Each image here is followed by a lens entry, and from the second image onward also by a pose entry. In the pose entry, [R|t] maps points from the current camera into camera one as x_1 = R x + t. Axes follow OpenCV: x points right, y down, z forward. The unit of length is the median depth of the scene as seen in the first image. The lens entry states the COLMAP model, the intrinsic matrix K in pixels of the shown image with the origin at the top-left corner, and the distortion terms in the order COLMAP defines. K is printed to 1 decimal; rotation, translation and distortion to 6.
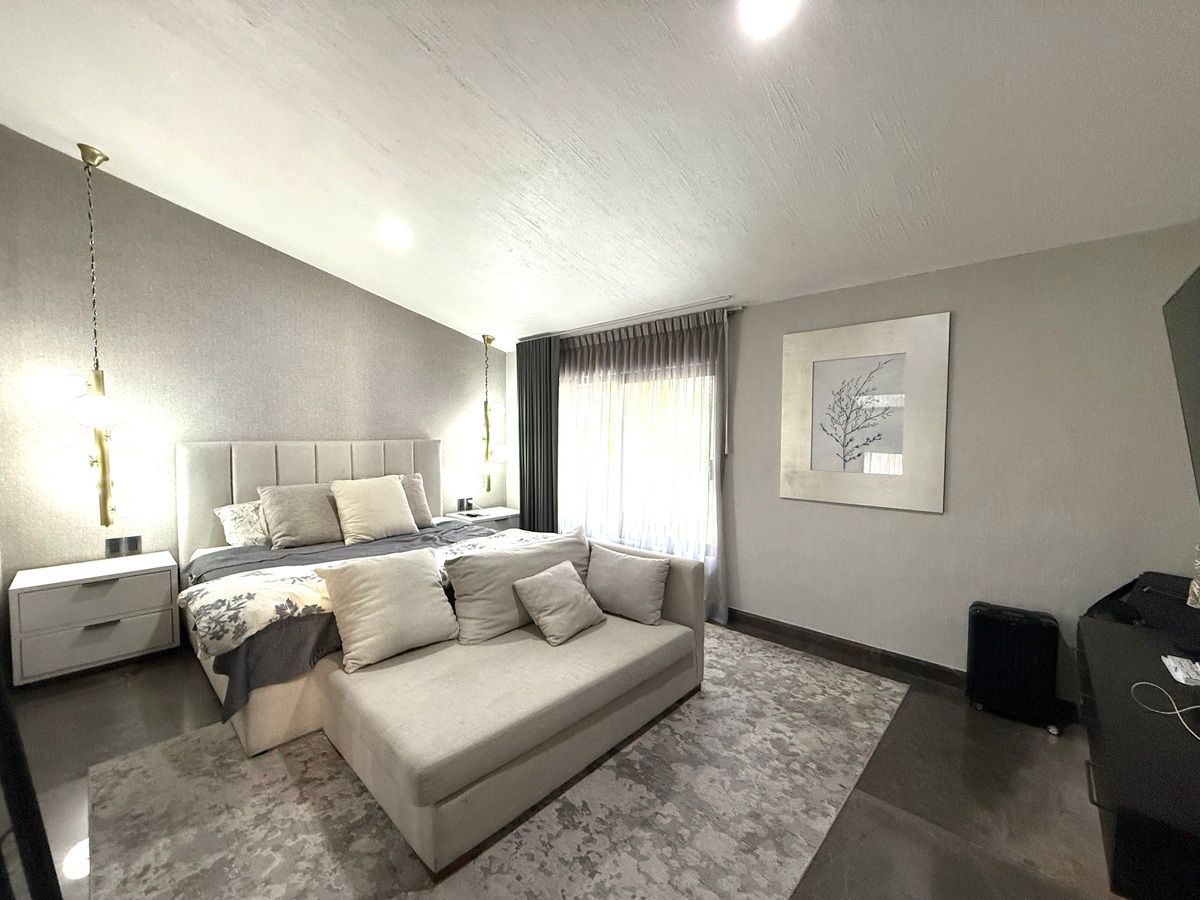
lens RADIAL K [[476.0, 0, 598.8], [0, 476.0, 451.6], [0, 0, 1]] dist [-0.000688, 0.000263]
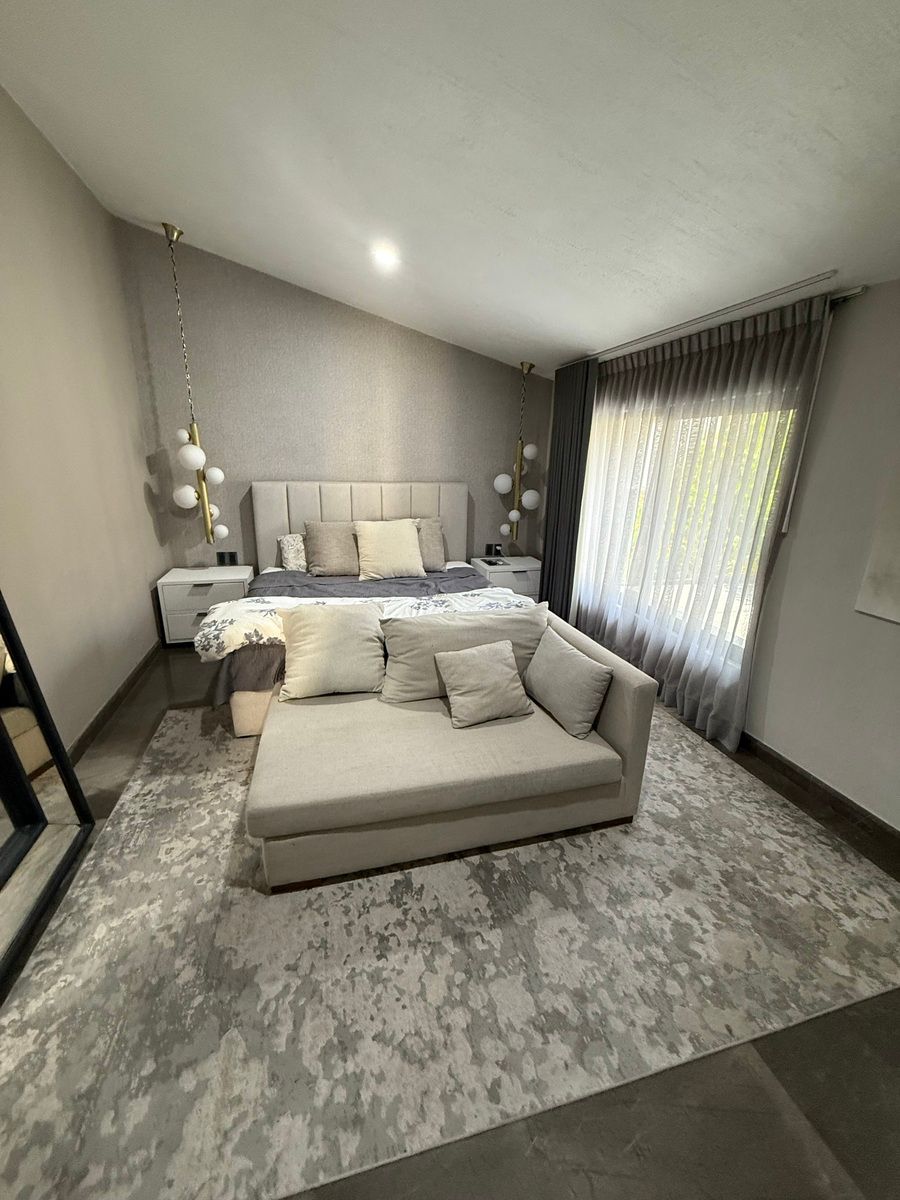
lens RADIAL K [[476.0, 0, 449.3], [0, 476.0, 597.5], [0, 0, 1]] dist [-0.000688, 0.000263]
pose [[0.852004, 0.166199, -0.496455, 0.331078], [-0.041743, 0.966820, 0.252025, -0.087847], [0.521869, -0.194002, 0.830672, 0.247414]]
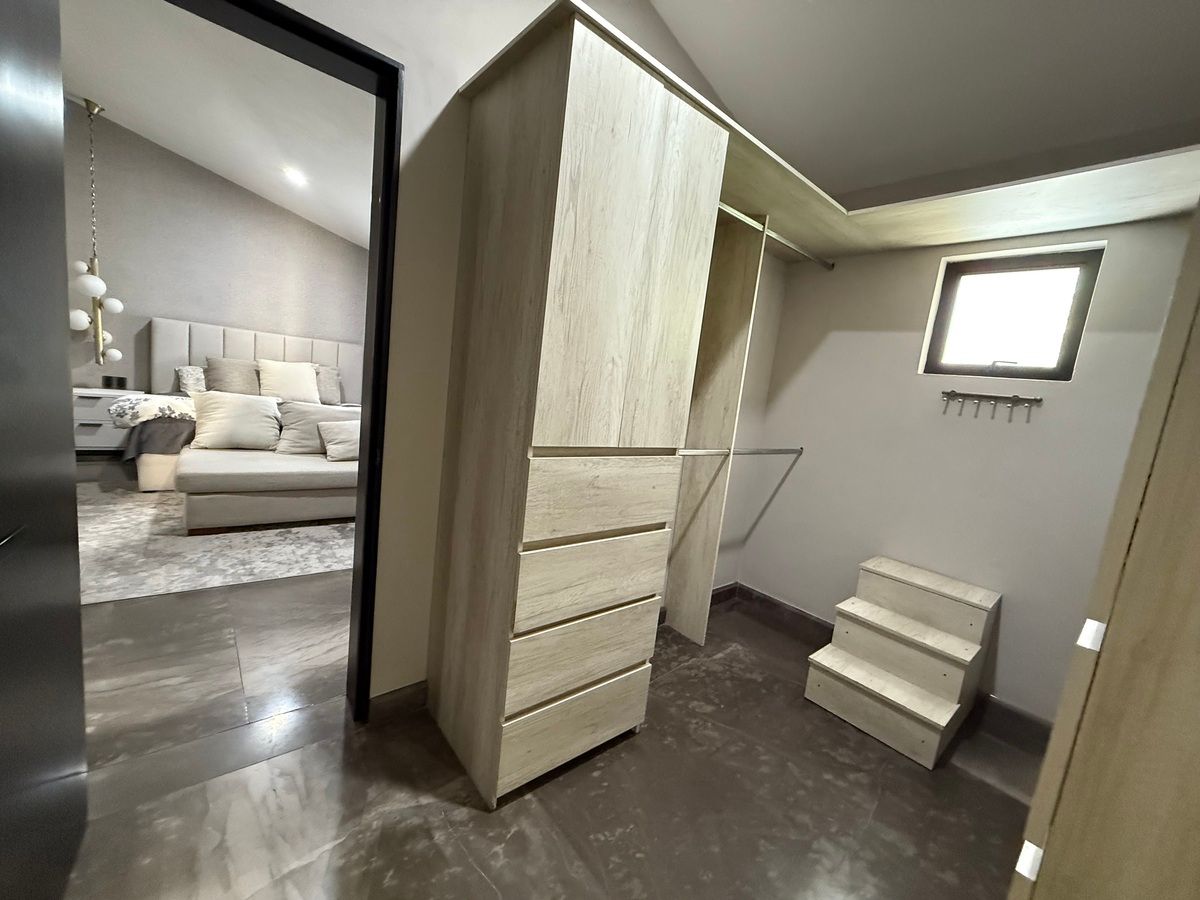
lens RADIAL K [[476.0, 0, 599.3], [0, 476.0, 452.8], [0, 0, 1]] dist [-0.000688, 0.000263]
pose [[0.986291, 0.131135, -0.100171, 0.944025], [-0.121313, 0.987709, 0.098564, 0.117283], [0.111865, -0.085061, 0.990076, -0.454519]]
